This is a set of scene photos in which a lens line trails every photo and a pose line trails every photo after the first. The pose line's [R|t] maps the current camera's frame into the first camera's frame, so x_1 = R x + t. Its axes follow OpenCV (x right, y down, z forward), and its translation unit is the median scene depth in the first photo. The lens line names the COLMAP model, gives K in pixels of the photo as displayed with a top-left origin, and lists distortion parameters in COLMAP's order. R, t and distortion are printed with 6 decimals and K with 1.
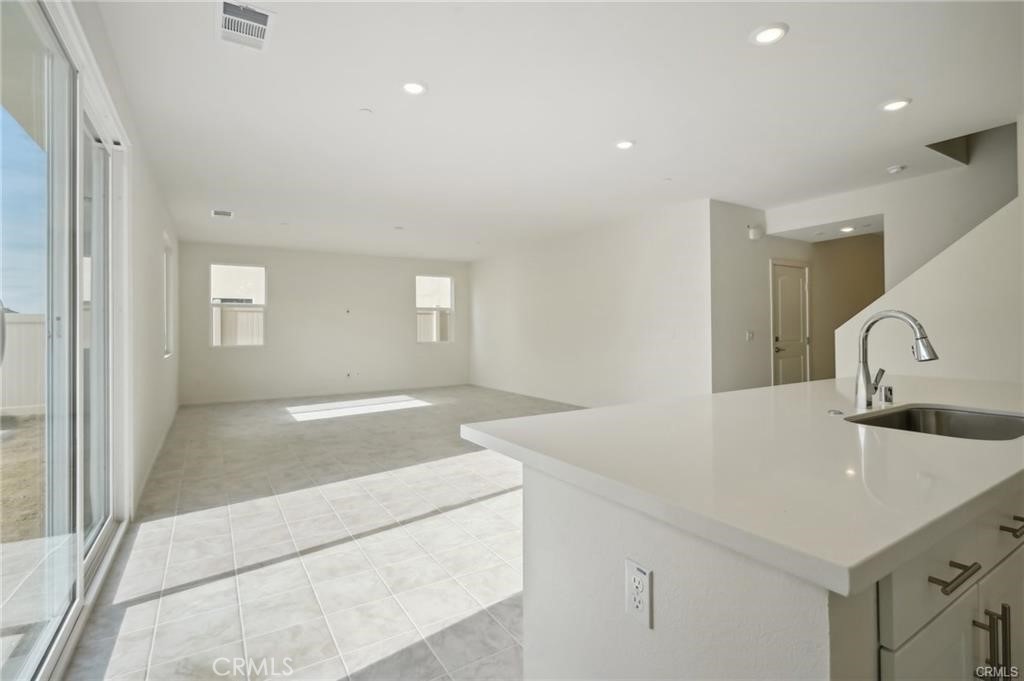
lens RADIAL K [[478.3, 0, 511.3], [0, 478.3, 333.3], [0, 0, 1]] dist [-0.004389, -0.000833]
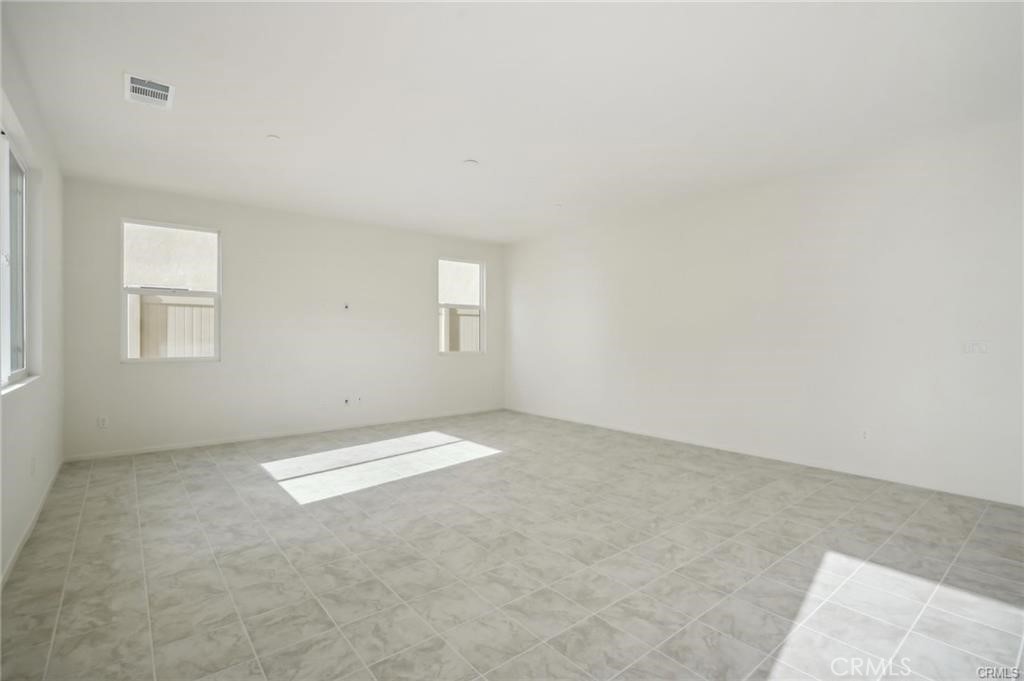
lens RADIAL K [[478.3, 0, 511.9], [0, 478.3, 342.4], [0, 0, 1]] dist [-0.004389, -0.000833]
pose [[0.992867, 0.000468, 0.119223, -0.200445], [-0.000131, 0.999996, -0.002835, 0.006284], [-0.119224, 0.002799, 0.992863, 0.322516]]
